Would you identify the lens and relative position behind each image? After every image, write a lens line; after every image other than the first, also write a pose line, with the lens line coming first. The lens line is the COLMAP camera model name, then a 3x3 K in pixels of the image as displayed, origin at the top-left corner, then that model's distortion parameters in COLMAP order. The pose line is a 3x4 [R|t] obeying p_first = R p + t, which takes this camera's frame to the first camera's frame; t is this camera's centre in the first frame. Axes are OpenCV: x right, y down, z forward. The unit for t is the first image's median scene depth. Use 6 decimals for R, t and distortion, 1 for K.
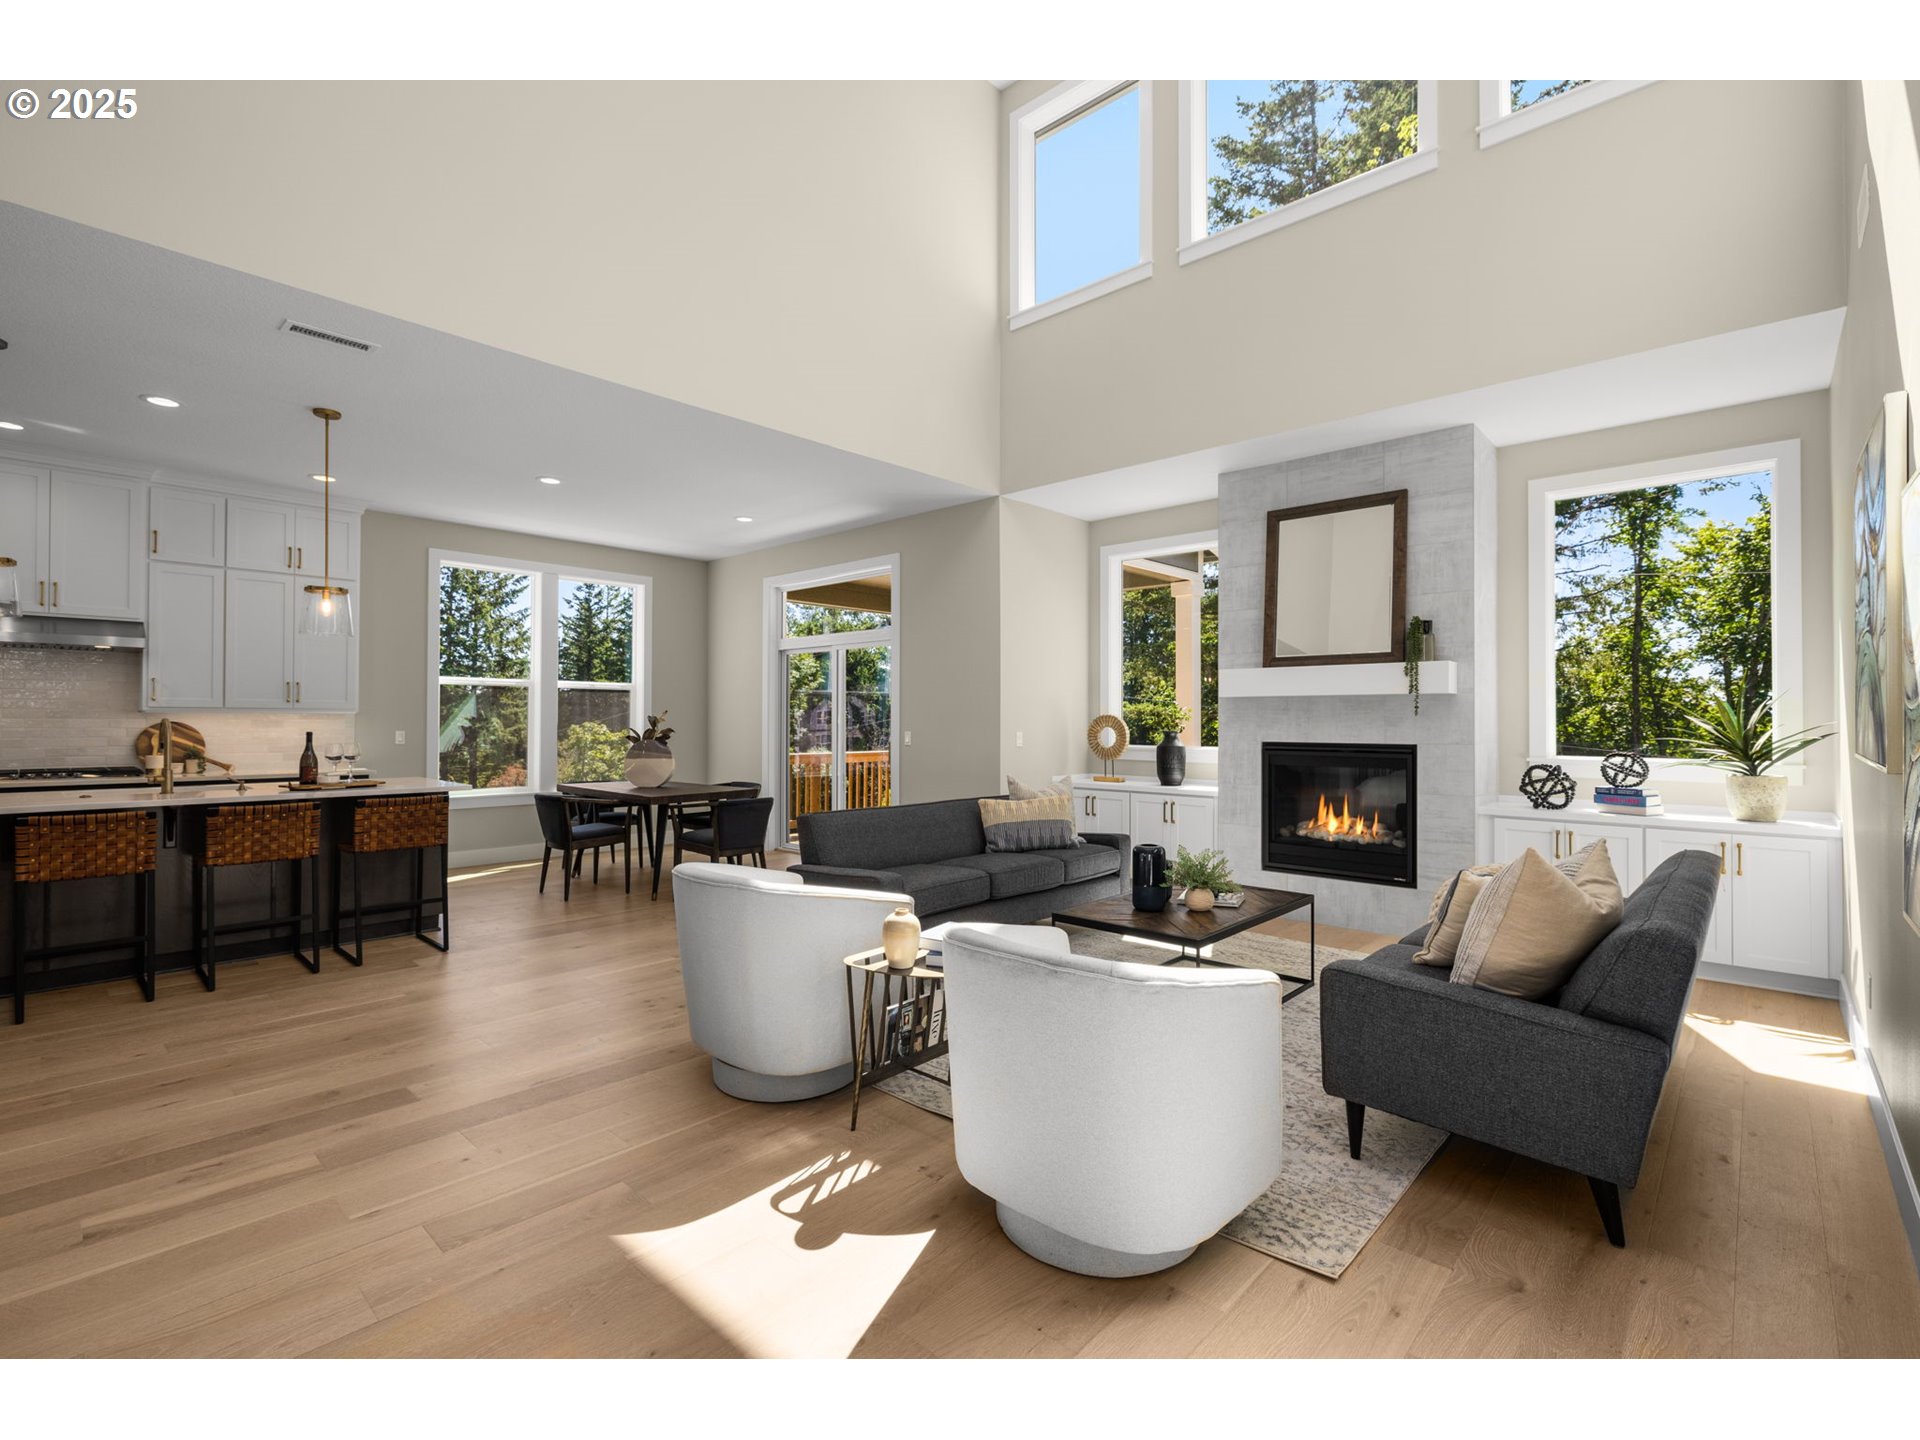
lens RADIAL K [[873.5, 0, 954.5], [0, 873.5, 708.3], [0, 0, 1]] dist [-0.001646, -0.000161]
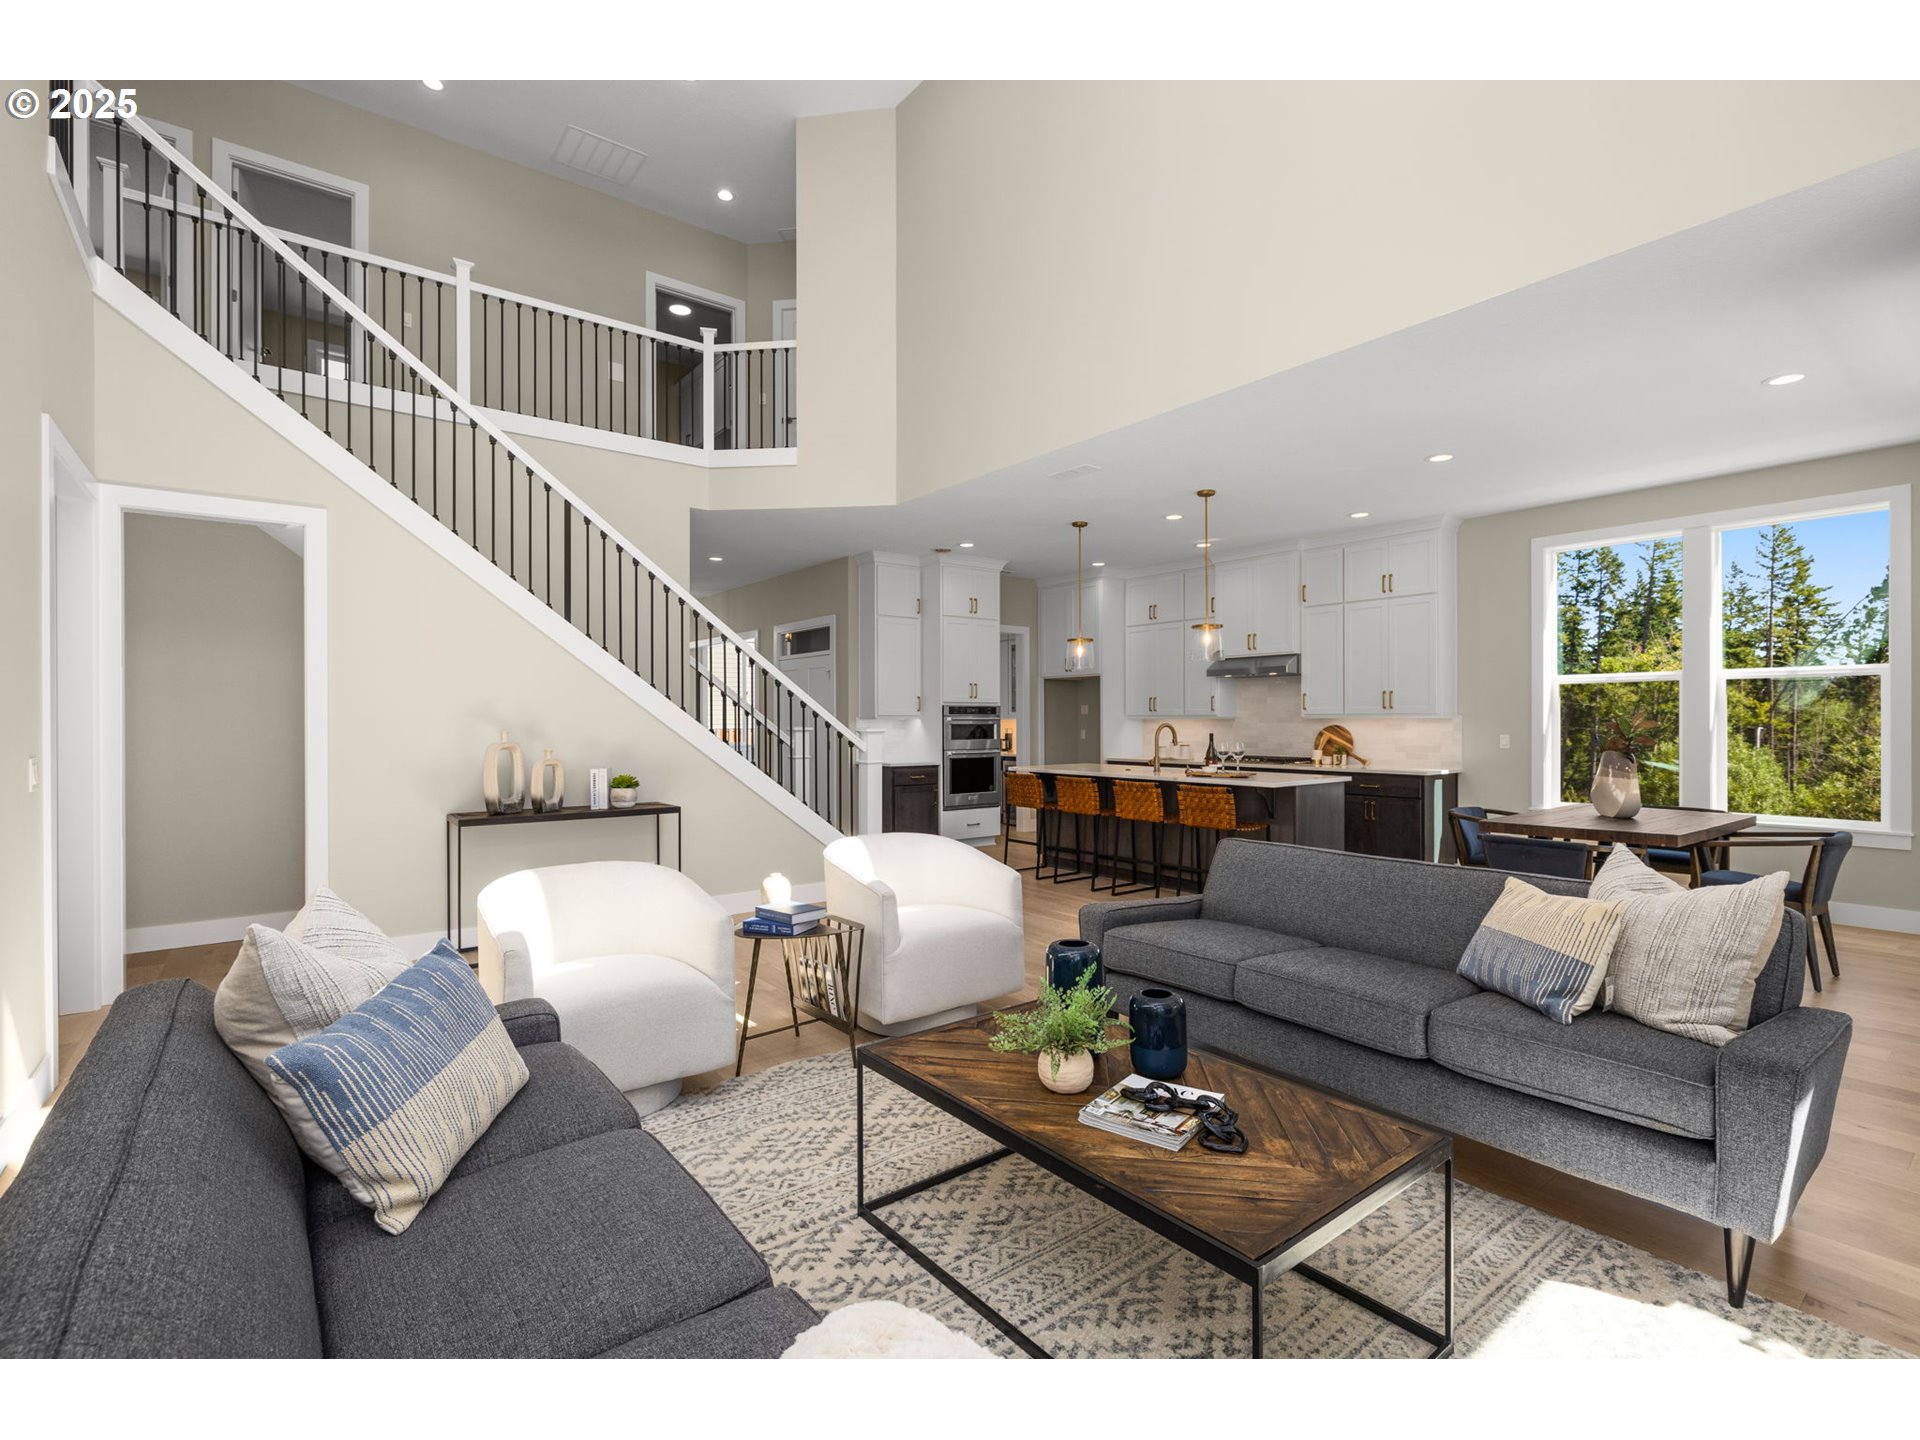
lens RADIAL K [[891.5, 0, 952.0], [0, 891.5, 723.5], [0, 0, 1]] dist [-0.000288, 0.000196]
pose [[-0.167170, -0.000889, -0.985928, 0.550625], [0.014551, 0.999888, -0.003369, 0.009134], [0.985821, -0.014909, -0.167139, 0.686600]]
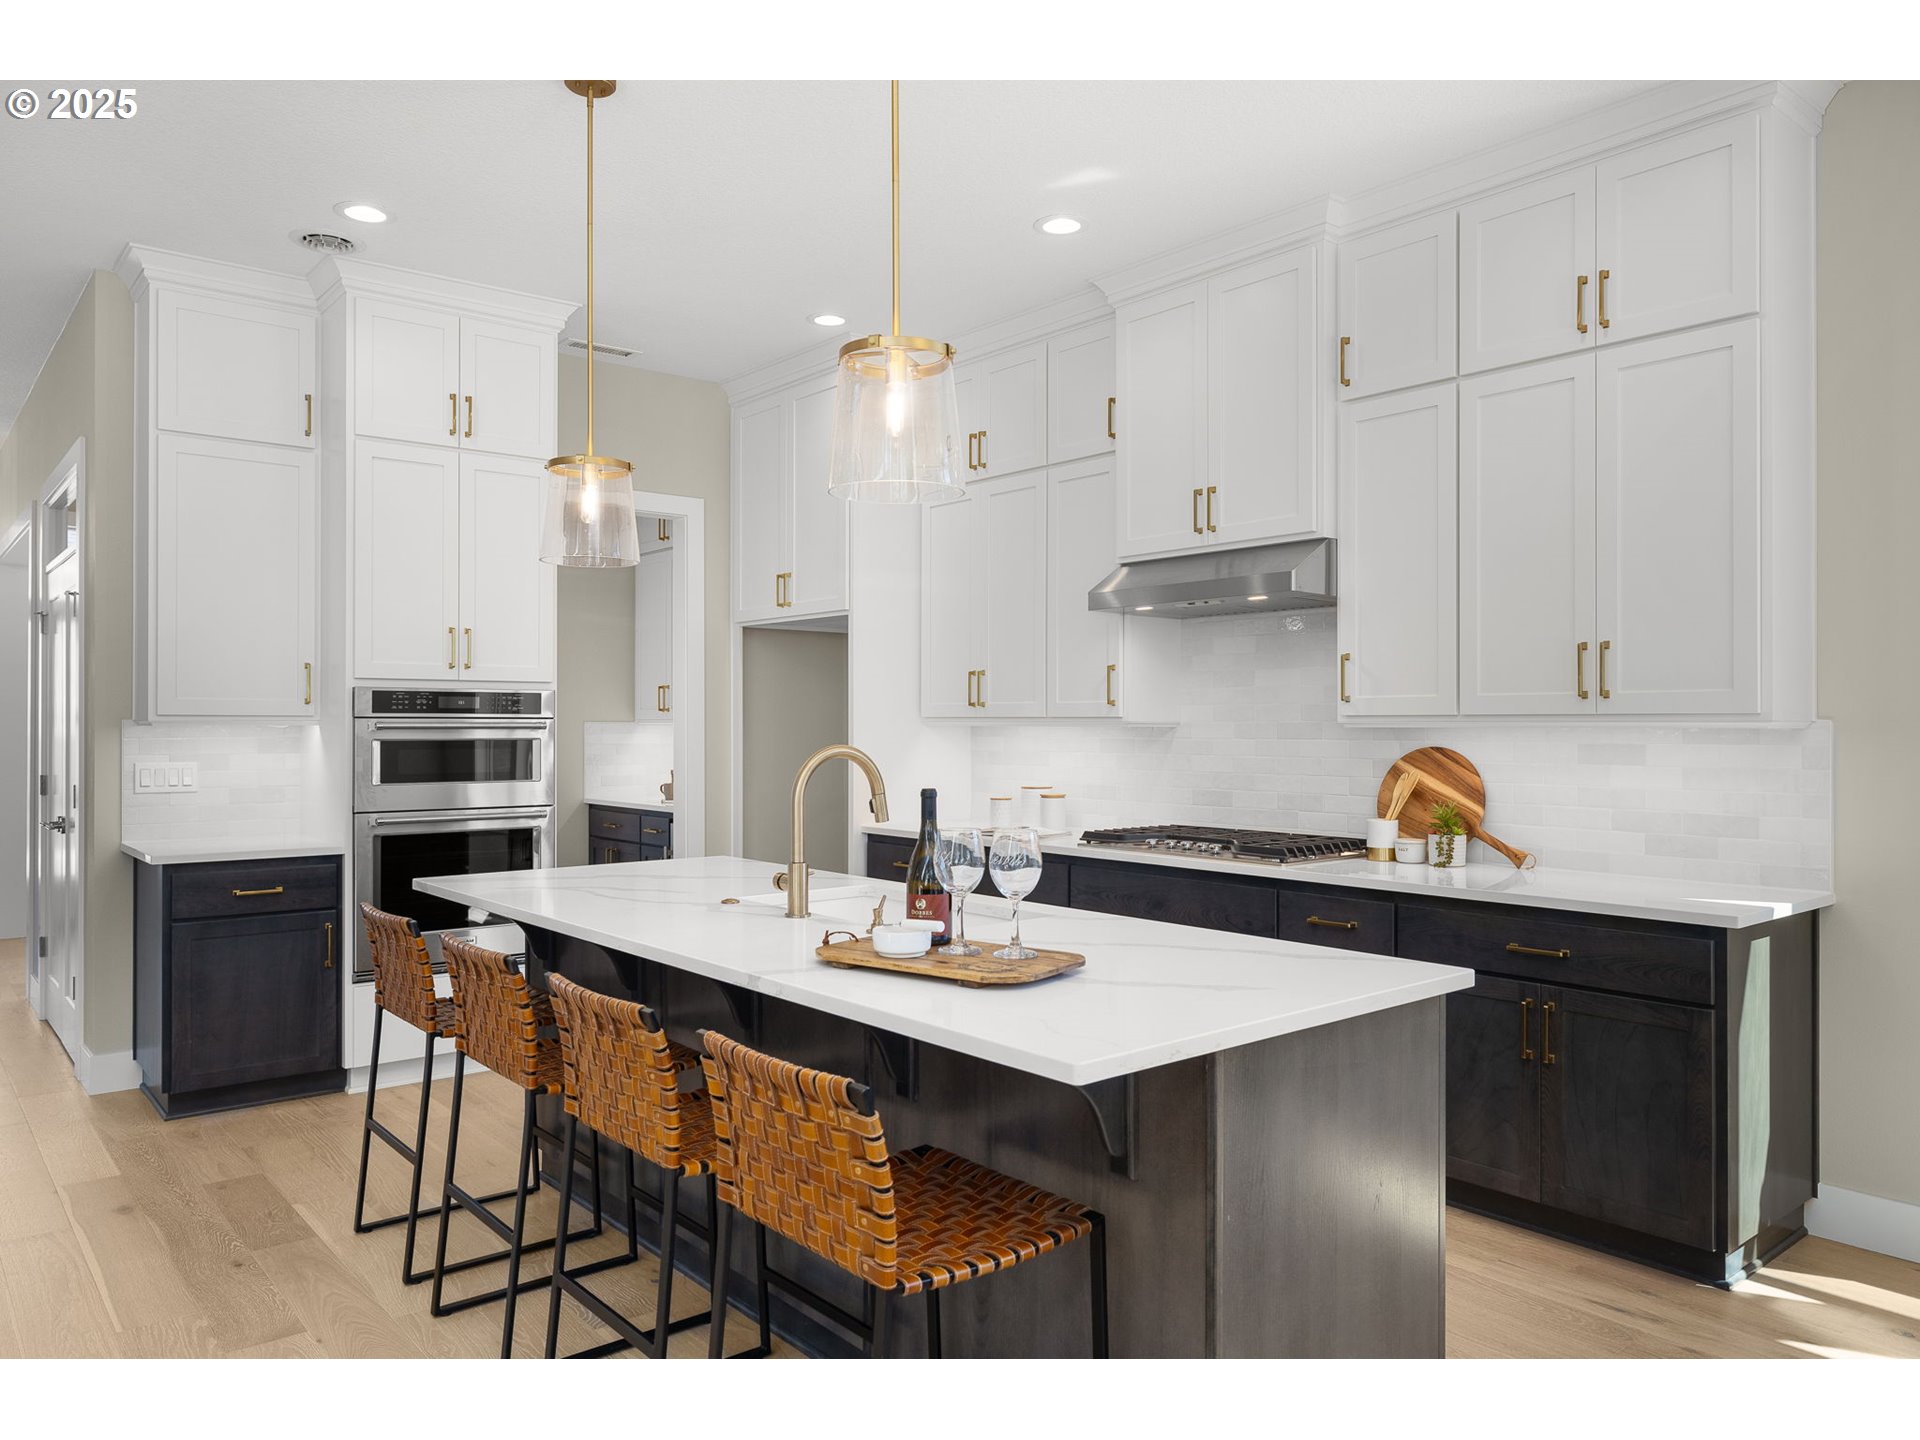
lens RADIAL K [[1322.4, 0, 949.3], [0, 1322.4, 721.9], [0, 0, 1]] dist [0.000869, 0.003264]
pose [[-0.134047, -0.006342, -0.990955, -0.189983], [0.012192, 0.999893, -0.008049, 0.004597], [0.990900, -0.013160, -0.133955, 0.882500]]
